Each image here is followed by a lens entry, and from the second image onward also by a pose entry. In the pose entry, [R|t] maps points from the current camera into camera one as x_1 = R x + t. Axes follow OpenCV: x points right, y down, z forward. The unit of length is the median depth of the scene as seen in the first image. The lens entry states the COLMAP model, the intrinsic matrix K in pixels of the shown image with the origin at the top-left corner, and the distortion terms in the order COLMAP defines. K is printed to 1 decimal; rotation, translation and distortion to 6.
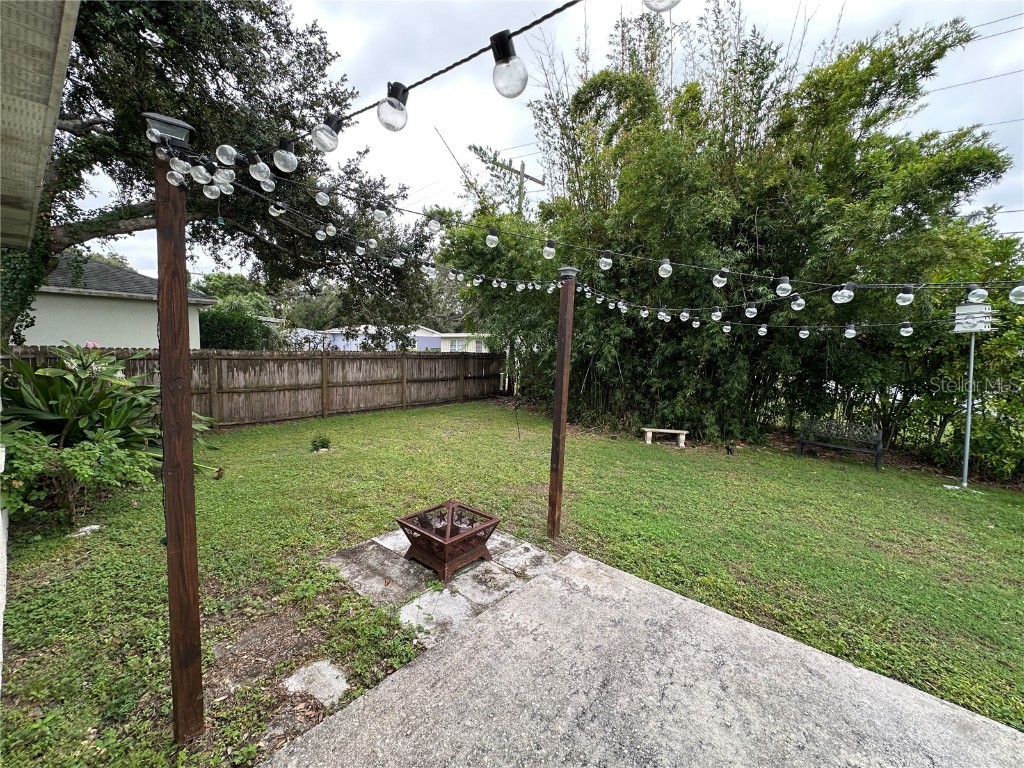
lens RADIAL K [[407.8, 0, 512.2], [0, 407.8, 382.9], [0, 0, 1]] dist [-0.005536, 0.001354]
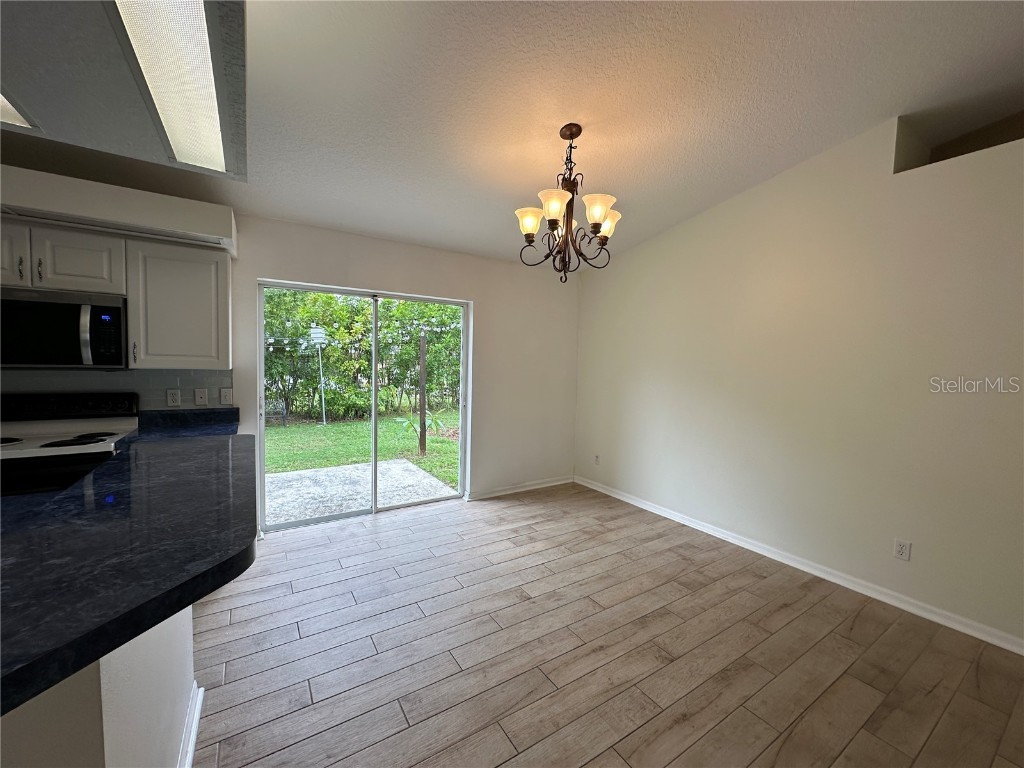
lens RADIAL K [[407.8, 0, 512.3], [0, 407.8, 382.4], [0, 0, 1]] dist [-0.005536, 0.001354]
pose [[0.306314, -0.078016, 0.948728, -0.650234], [0.078945, 0.995285, 0.056355, 0.039019], [-0.948651, 0.057635, 0.311029, -0.695791]]
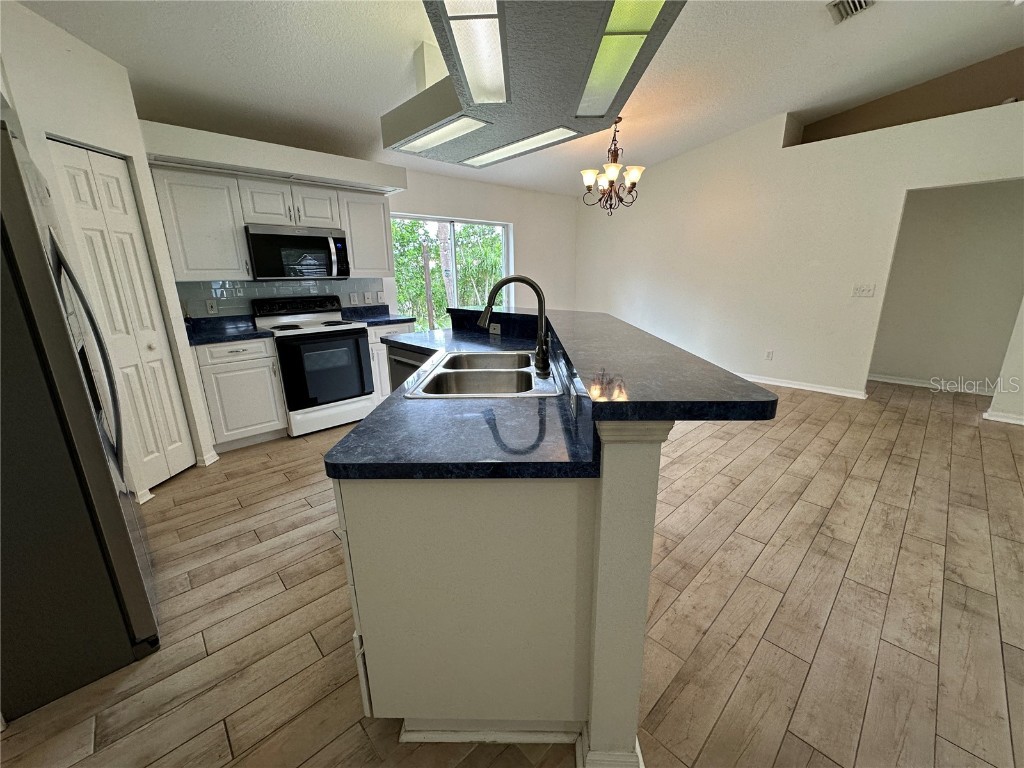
lens RADIAL K [[407.8, 0, 513.1], [0, 407.8, 383.1], [0, 0, 1]] dist [-0.005536, 0.001354]
pose [[0.125467, -0.292119, 0.948116, -1.154997], [0.116748, 0.953376, 0.278290, 0.021727], [-0.985205, 0.075774, 0.153721, -0.486616]]
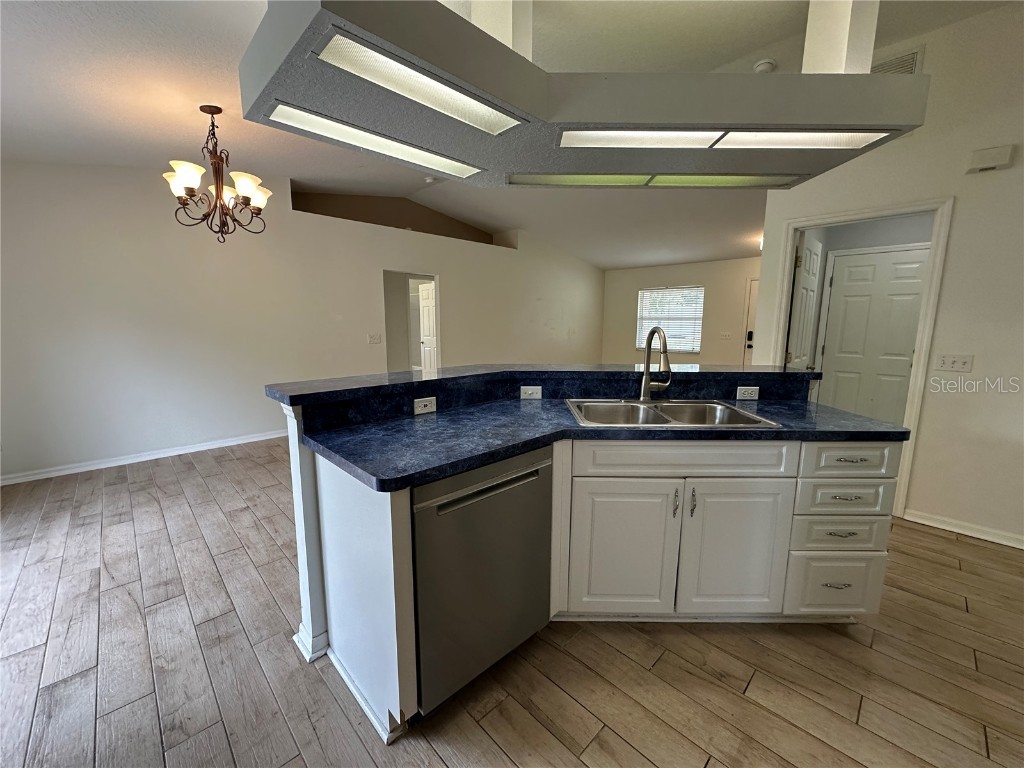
lens RADIAL K [[407.8, 0, 512.4], [0, 407.8, 384.0], [0, 0, 1]] dist [-0.005536, 0.001354]
pose [[-0.993677, -0.054734, 0.098036, -0.631971], [-0.028610, 0.967742, 0.250315, -0.017488], [-0.108574, 0.245928, -0.963188, 0.049563]]
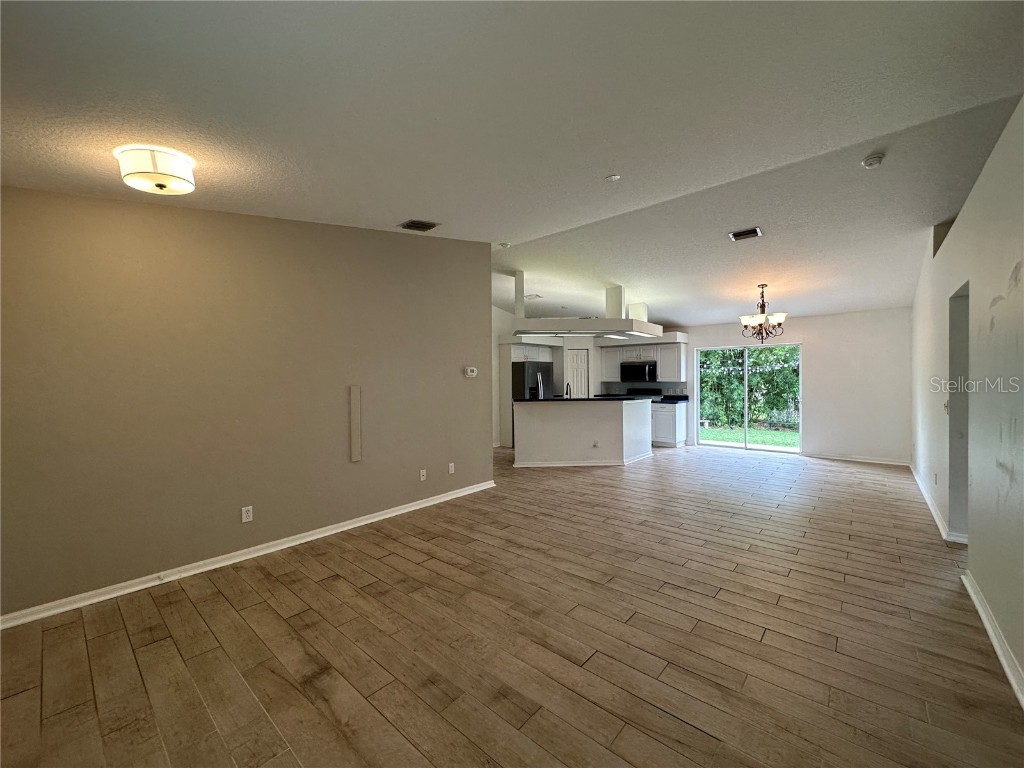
lens RADIAL K [[407.8, 0, 512.1], [0, 407.8, 383.5], [0, 0, 1]] dist [-0.005536, 0.001354]
pose [[0.998680, -0.042018, -0.029536, -0.922748], [0.039284, 0.995370, -0.087728, 0.168083], [0.033085, 0.086452, 0.995706, -2.034664]]
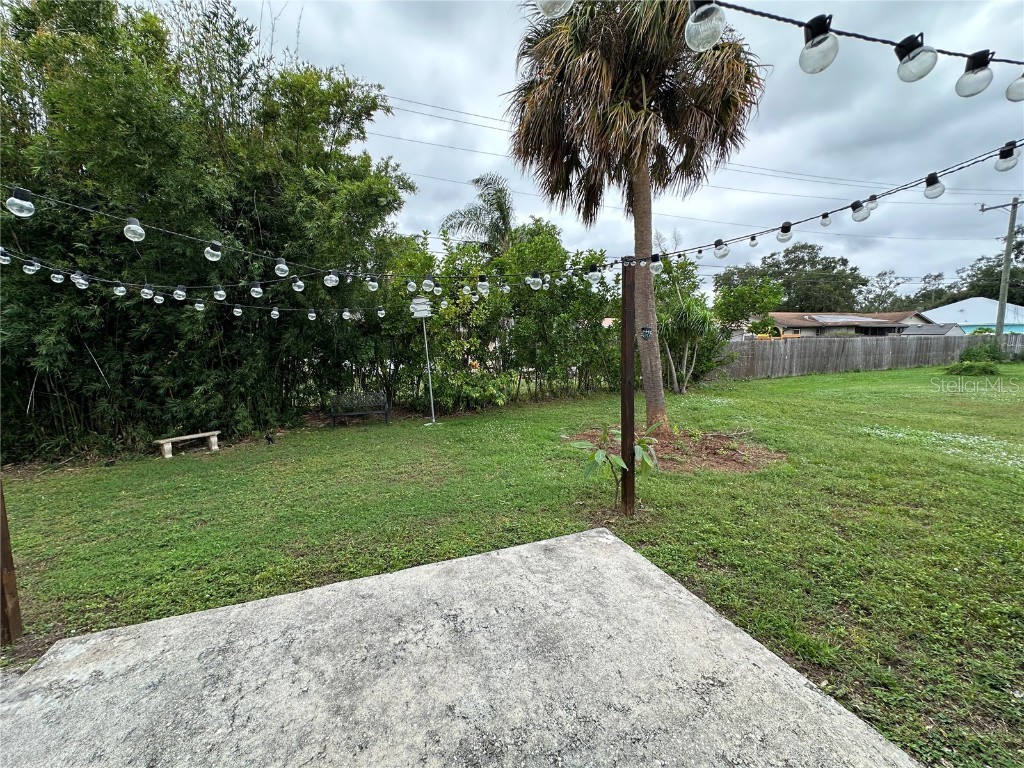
lens RADIAL K [[407.8, 0, 512.2], [0, 407.8, 383.3], [0, 0, 1]] dist [-0.005536, 0.001354]
pose [[0.496684, -0.141986, 0.856239, 0.005516], [0.116620, 0.988500, 0.096270, 0.010026], [-0.860061, 0.052039, 0.507530, -0.013307]]
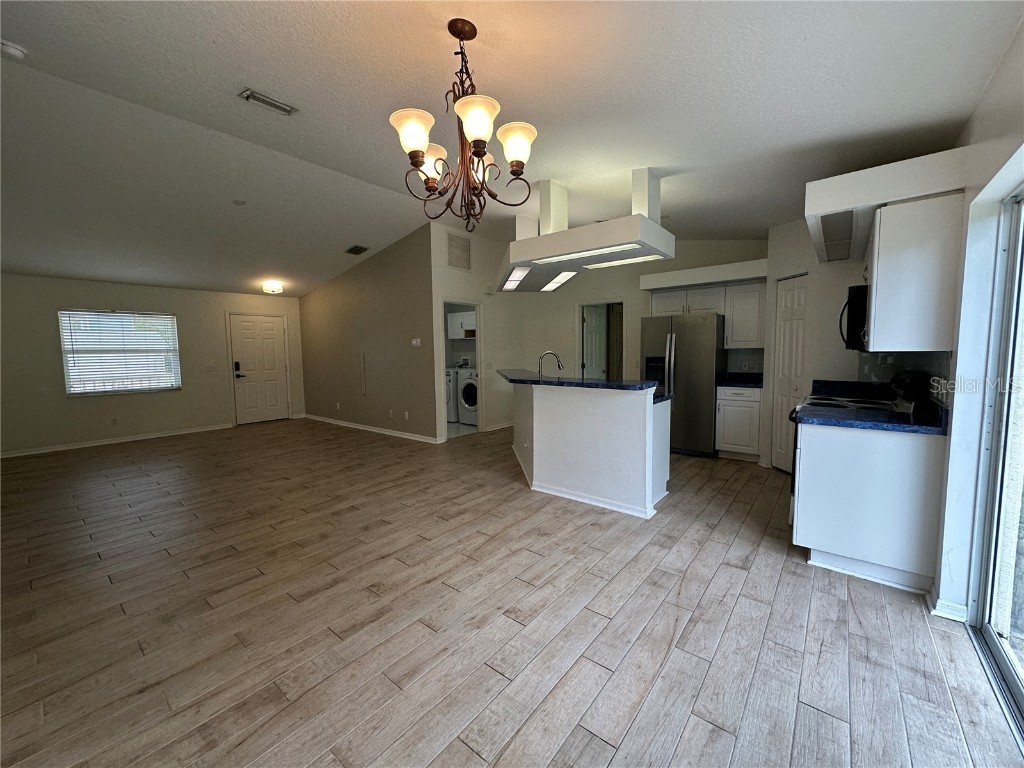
lens RADIAL K [[407.8, 0, 512.4], [0, 407.8, 383.0], [0, 0, 1]] dist [-0.005536, 0.001354]
pose [[0.009801, 0.046985, -0.998848, 0.357777], [-0.081991, 0.995570, 0.046026, 0.075239], [0.996585, 0.081446, 0.013610, -0.543746]]
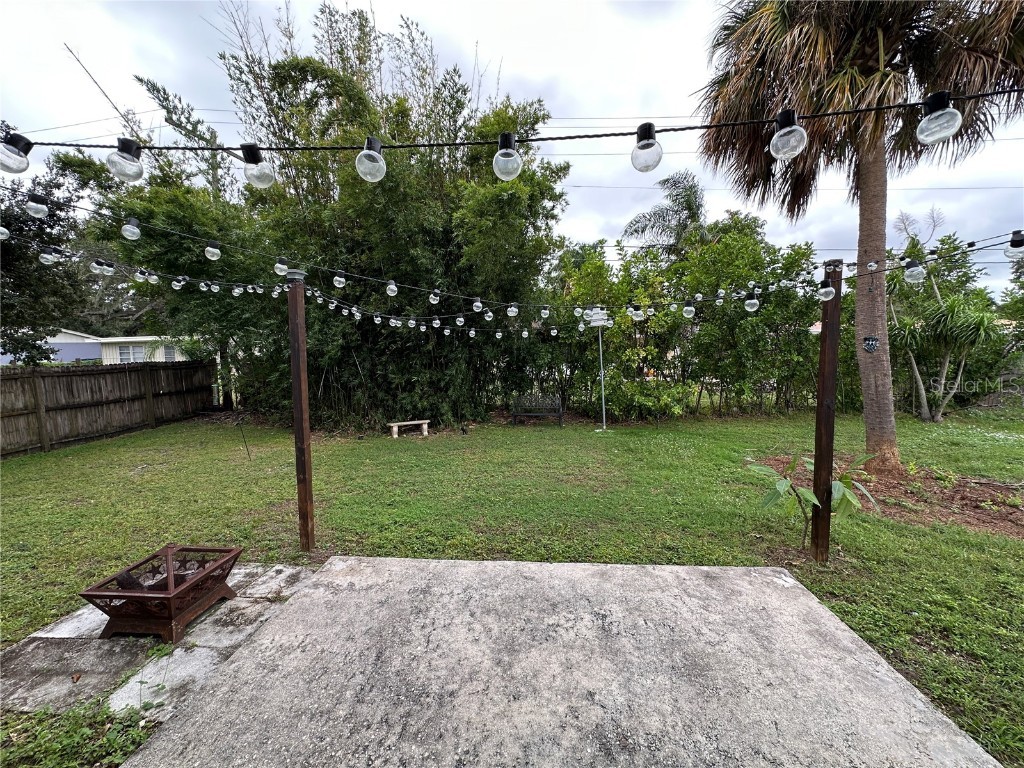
lens RADIAL K [[407.8, 0, 512.5], [0, 407.8, 382.6], [0, 0, 1]] dist [-0.005536, 0.001354]
pose [[0.812101, -0.098780, 0.575096, -0.019560], [0.094234, 0.994832, 0.037807, -0.005166], [-0.575858, 0.023490, 0.817212, -0.065768]]
